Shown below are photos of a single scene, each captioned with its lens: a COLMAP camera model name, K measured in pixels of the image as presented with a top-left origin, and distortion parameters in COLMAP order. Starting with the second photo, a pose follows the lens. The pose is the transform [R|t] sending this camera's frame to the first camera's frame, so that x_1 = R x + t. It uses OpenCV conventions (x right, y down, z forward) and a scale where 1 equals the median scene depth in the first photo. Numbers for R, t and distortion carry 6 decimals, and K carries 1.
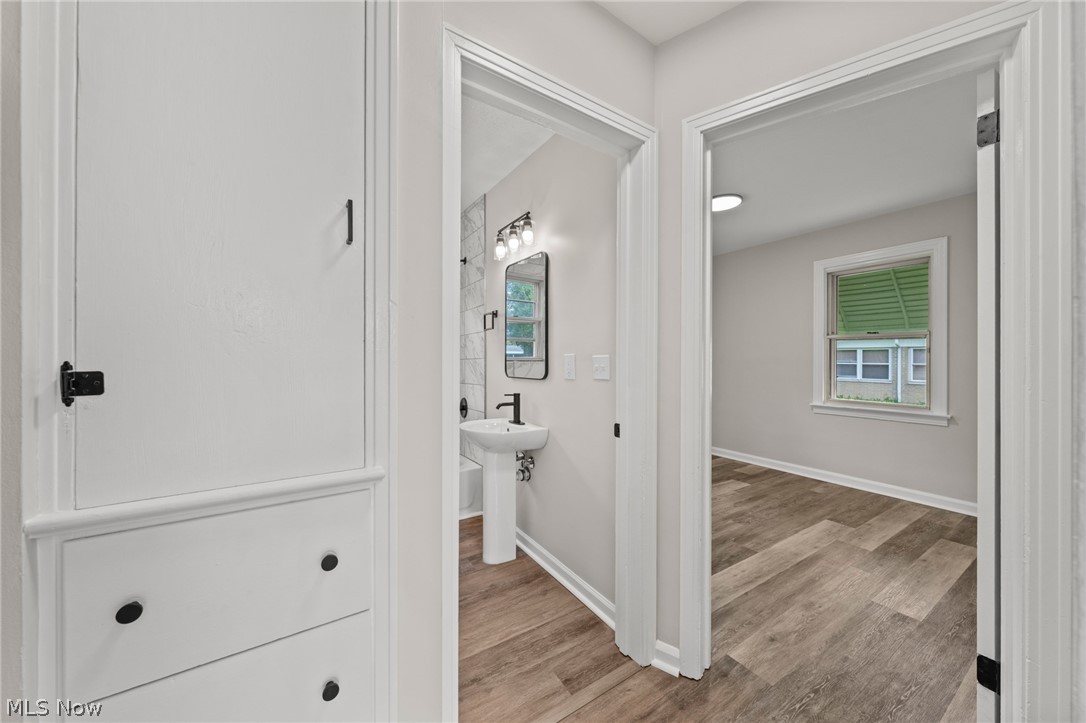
lens RADIAL K [[386.4, 0, 543.0], [0, 386.4, 361.5], [0, 0, 1]] dist [-0.000434, -0.000078]
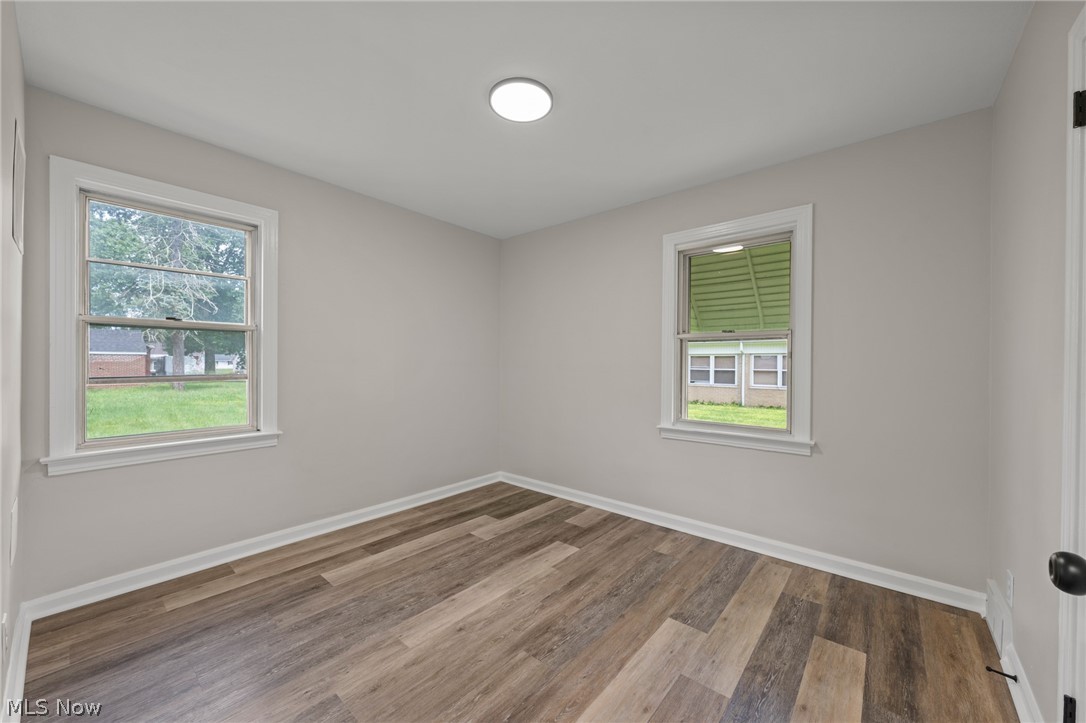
lens RADIAL K [[410.9, 0, 545.9], [0, 410.9, 369.5], [0, 0, 1]] dist [-0.001906, -0.000089]
pose [[0.954523, 0.000712, 0.298136, 0.275101], [-0.003289, 0.999961, 0.008140, -0.005137], [-0.298118, -0.008750, 0.954489, 0.340628]]
